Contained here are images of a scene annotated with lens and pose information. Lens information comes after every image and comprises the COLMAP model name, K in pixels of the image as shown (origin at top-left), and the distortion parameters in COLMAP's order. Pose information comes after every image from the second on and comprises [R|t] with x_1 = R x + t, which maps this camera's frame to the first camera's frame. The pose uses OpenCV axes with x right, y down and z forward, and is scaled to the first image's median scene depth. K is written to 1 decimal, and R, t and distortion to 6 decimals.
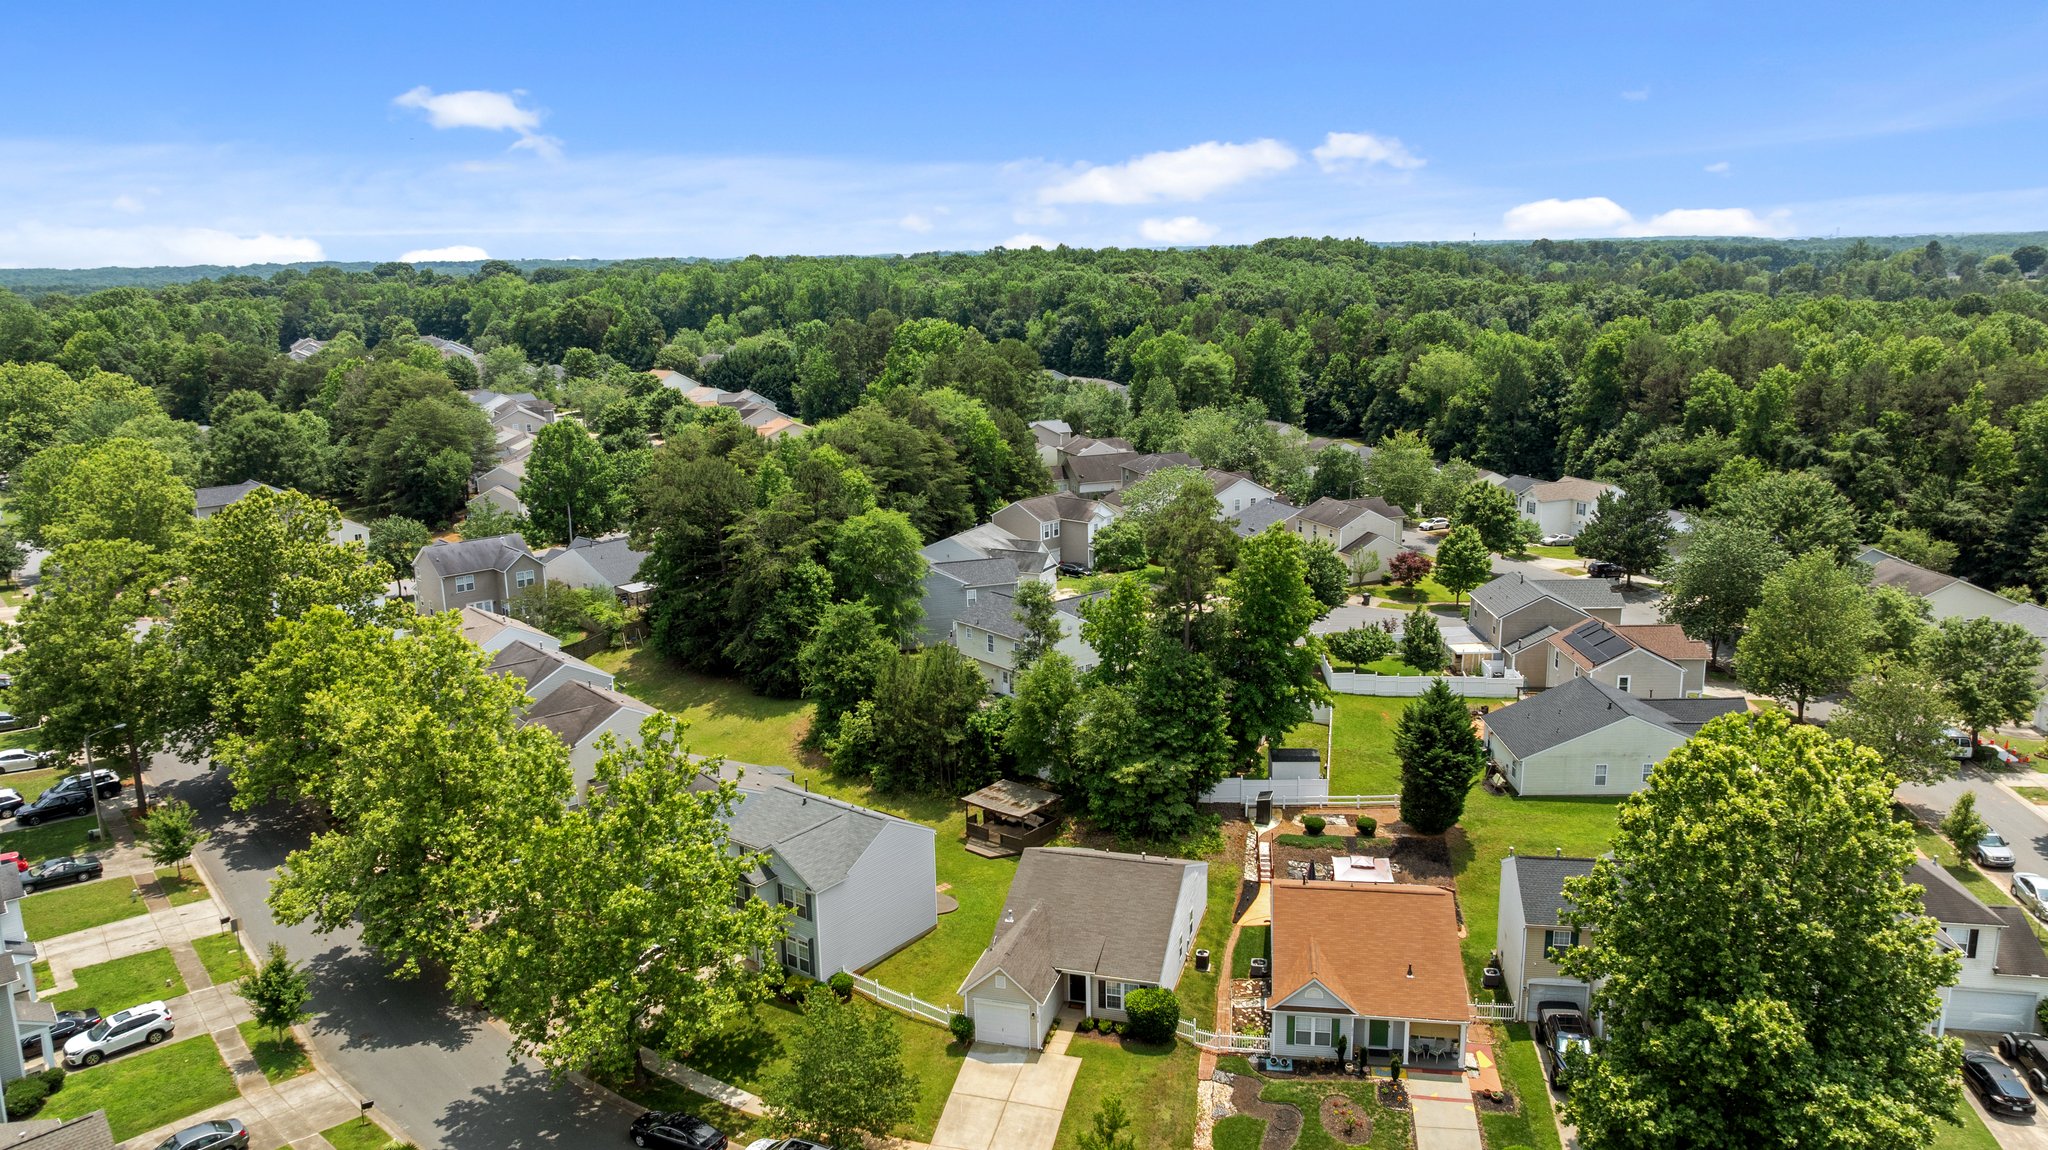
lens RADIAL K [[1447.8, 0, 1024.0], [0, 1447.8, 575.0], [0, 0, 1]] dist [-0.015548, 0.001022]
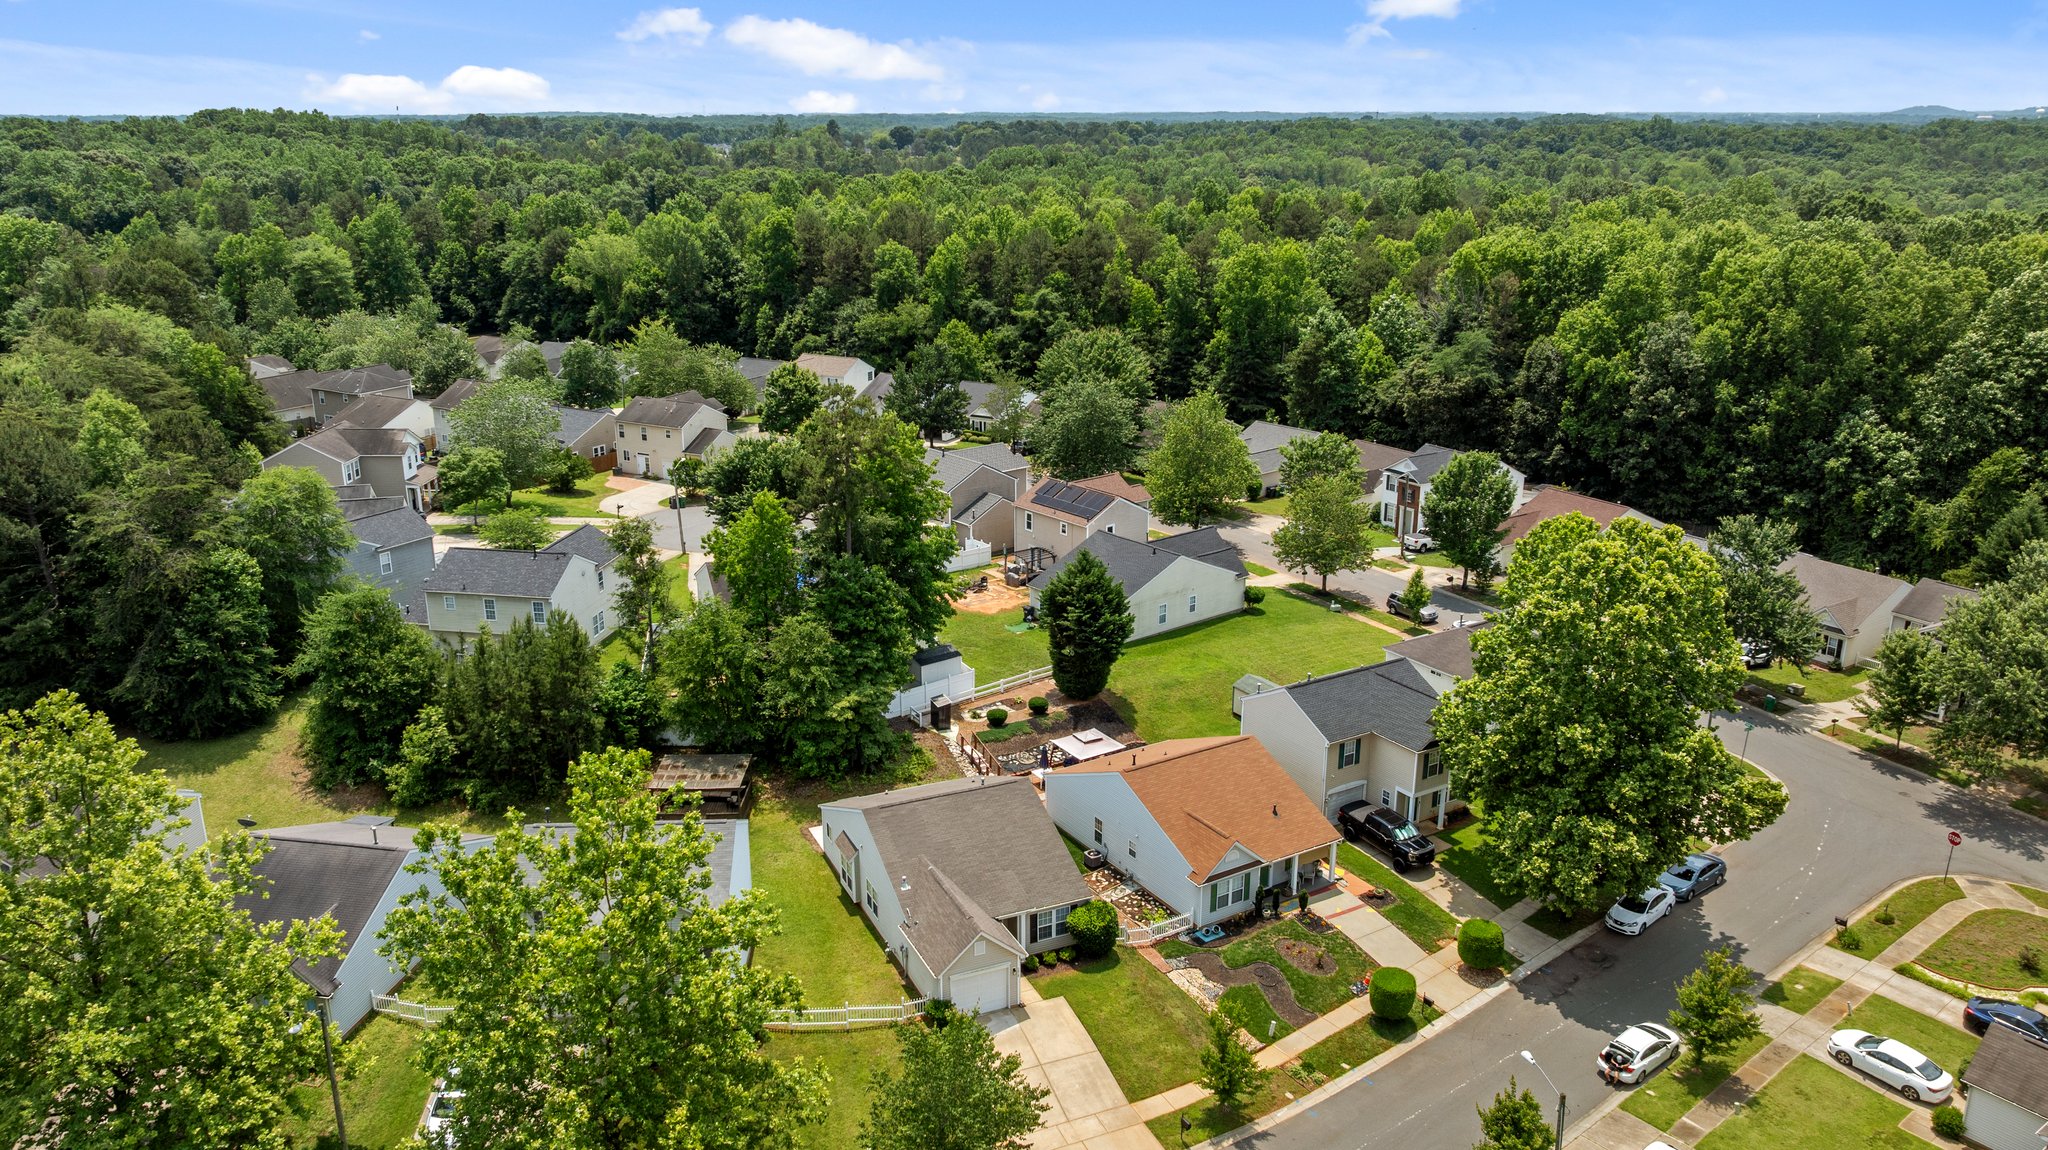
lens RADIAL K [[1492.3, 0, 1024.0], [0, 1492.3, 575.0], [0, 0, 1]] dist [-0.011622, -0.001058]
pose [[0.760124, -0.176155, 0.625444, -0.387107], [0.130779, 0.984329, 0.118294, -0.039140], [-0.636481, -0.008123, 0.771250, 0.191608]]
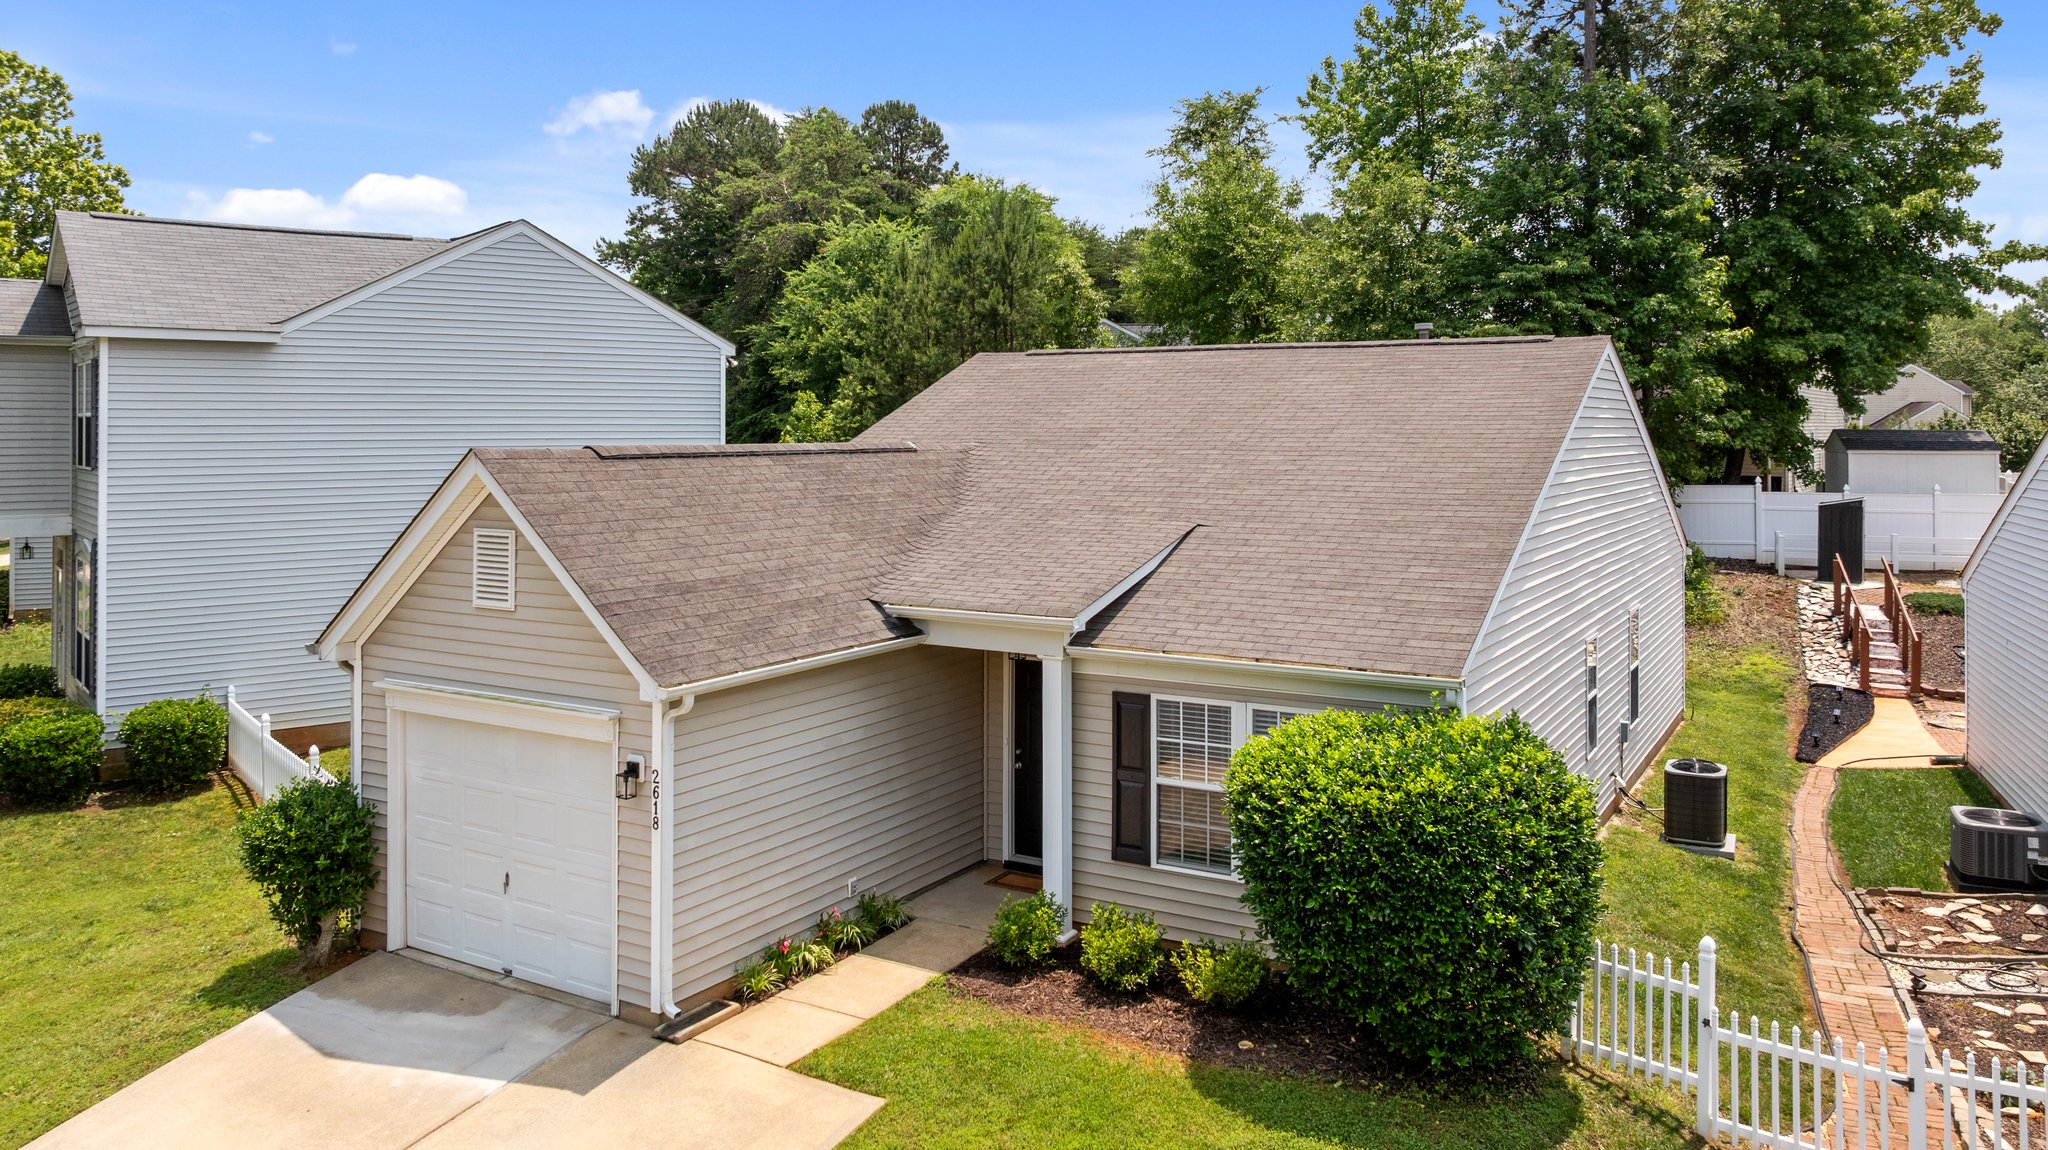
lens RADIAL K [[1520.9, 0, 1020.5], [0, 1520.9, 413.9], [0, 0, 1]] dist [0.015984, -0.002713]
pose [[0.971772, 0.029917, -0.234016, 0.062149], [-0.077940, 0.976944, -0.198760, 0.212213], [0.222674, 0.211388, 0.951699, 0.603598]]
